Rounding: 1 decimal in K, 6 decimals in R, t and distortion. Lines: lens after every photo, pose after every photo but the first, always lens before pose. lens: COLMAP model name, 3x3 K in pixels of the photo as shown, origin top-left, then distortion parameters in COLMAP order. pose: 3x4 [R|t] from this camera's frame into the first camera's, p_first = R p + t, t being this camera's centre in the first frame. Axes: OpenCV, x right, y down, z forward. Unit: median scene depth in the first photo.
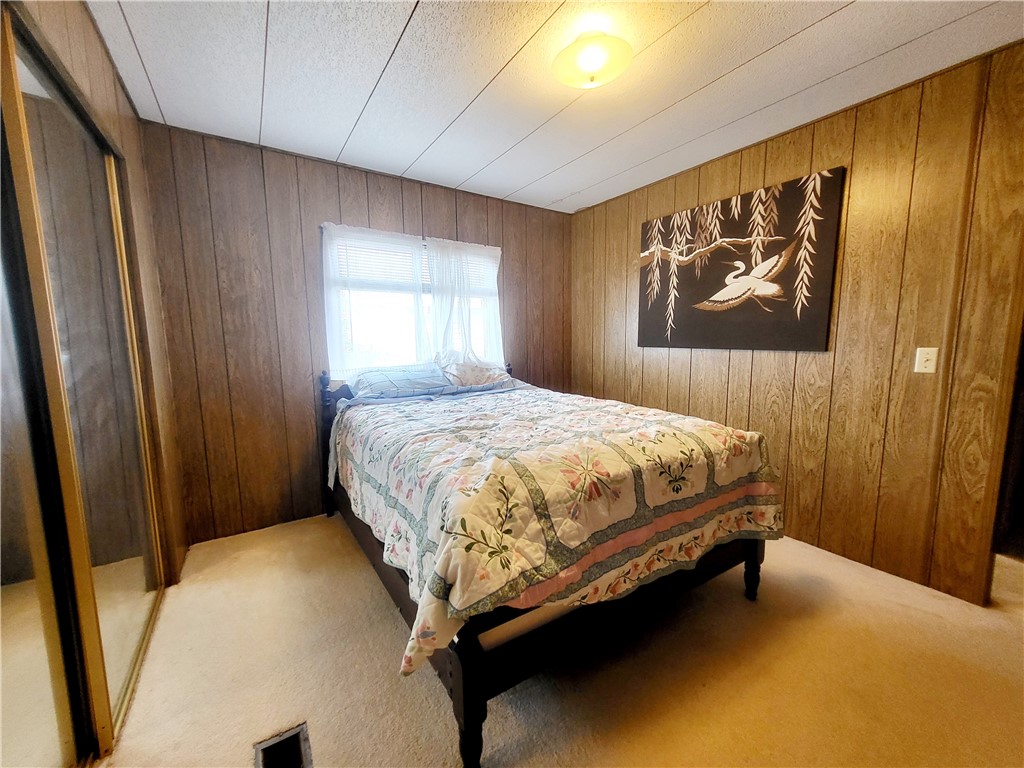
lens RADIAL K [[406.8, 0, 525.1], [0, 406.8, 388.9], [0, 0, 1]] dist [0.000641, 0.000010]
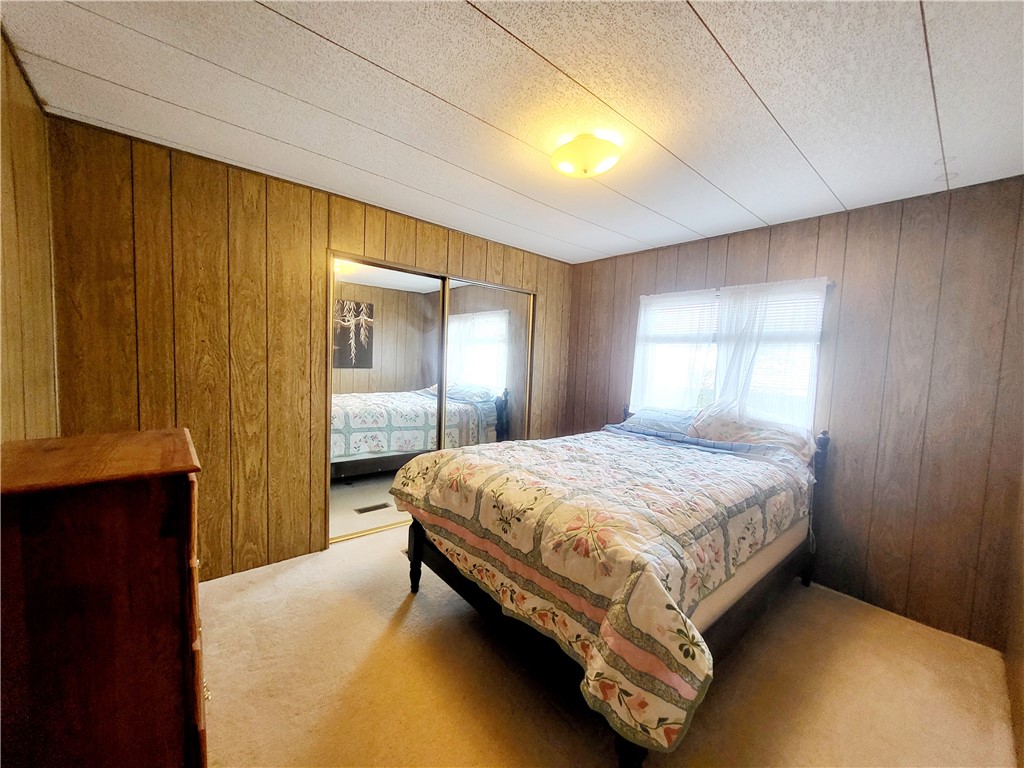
lens RADIAL K [[398.9, 0, 513.4], [0, 398.9, 388.0], [0, 0, 1]] dist [0.001933, 0.000034]
pose [[0.112660, 0.077799, -0.990583, 1.375560], [-0.159624, 0.985399, 0.059237, -0.200866], [0.980728, 0.151447, 0.123434, 0.792685]]
